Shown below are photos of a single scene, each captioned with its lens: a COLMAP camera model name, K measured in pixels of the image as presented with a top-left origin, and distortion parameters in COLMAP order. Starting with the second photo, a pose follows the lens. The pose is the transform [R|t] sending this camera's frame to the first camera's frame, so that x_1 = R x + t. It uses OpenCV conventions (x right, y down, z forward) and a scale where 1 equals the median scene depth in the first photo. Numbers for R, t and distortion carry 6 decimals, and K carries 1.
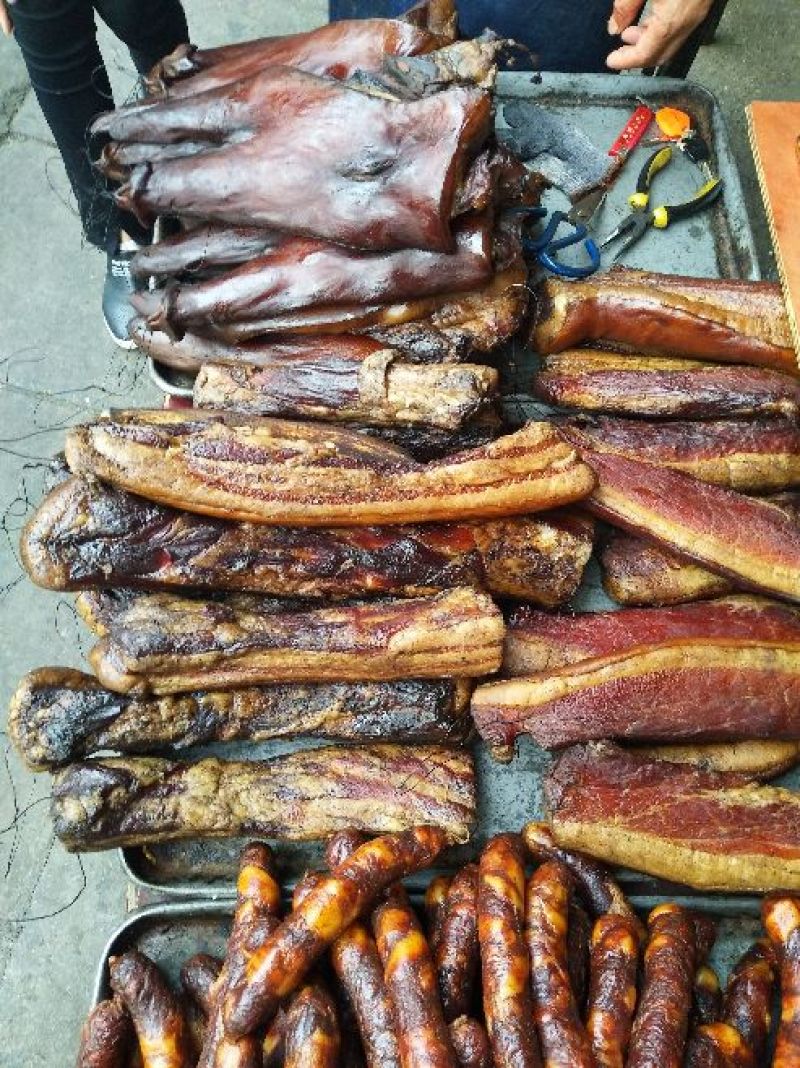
lens RADIAL K [[789.2, 0, 399.0], [0, 789.2, 539.9], [0, 0, 1]] dist [0.070621, -0.127307]
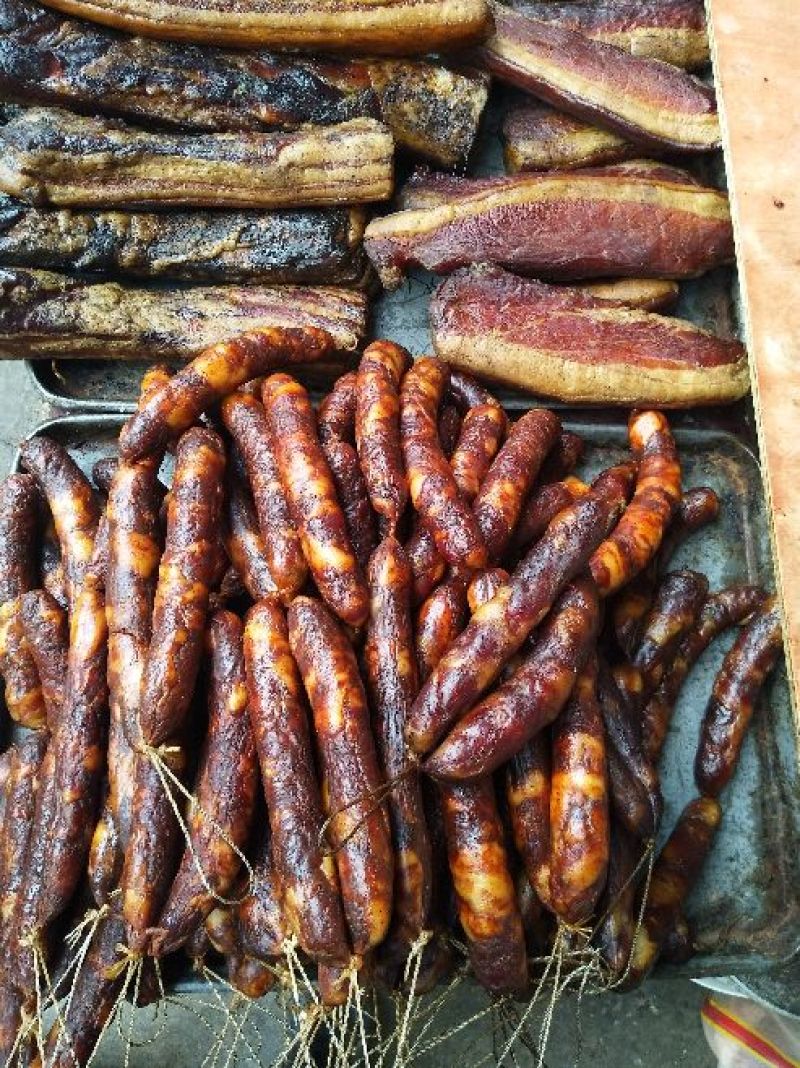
lens RADIAL K [[789.2, 0, 399.0], [0, 789.2, 539.9], [0, 0, 1]] dist [0.070621, -0.127307]
pose [[0.999488, -0.001820, 0.031933, 0.107246], [-0.003212, 0.987624, 0.156810, 0.454209], [-0.031824, -0.156832, 0.987112, -0.098236]]
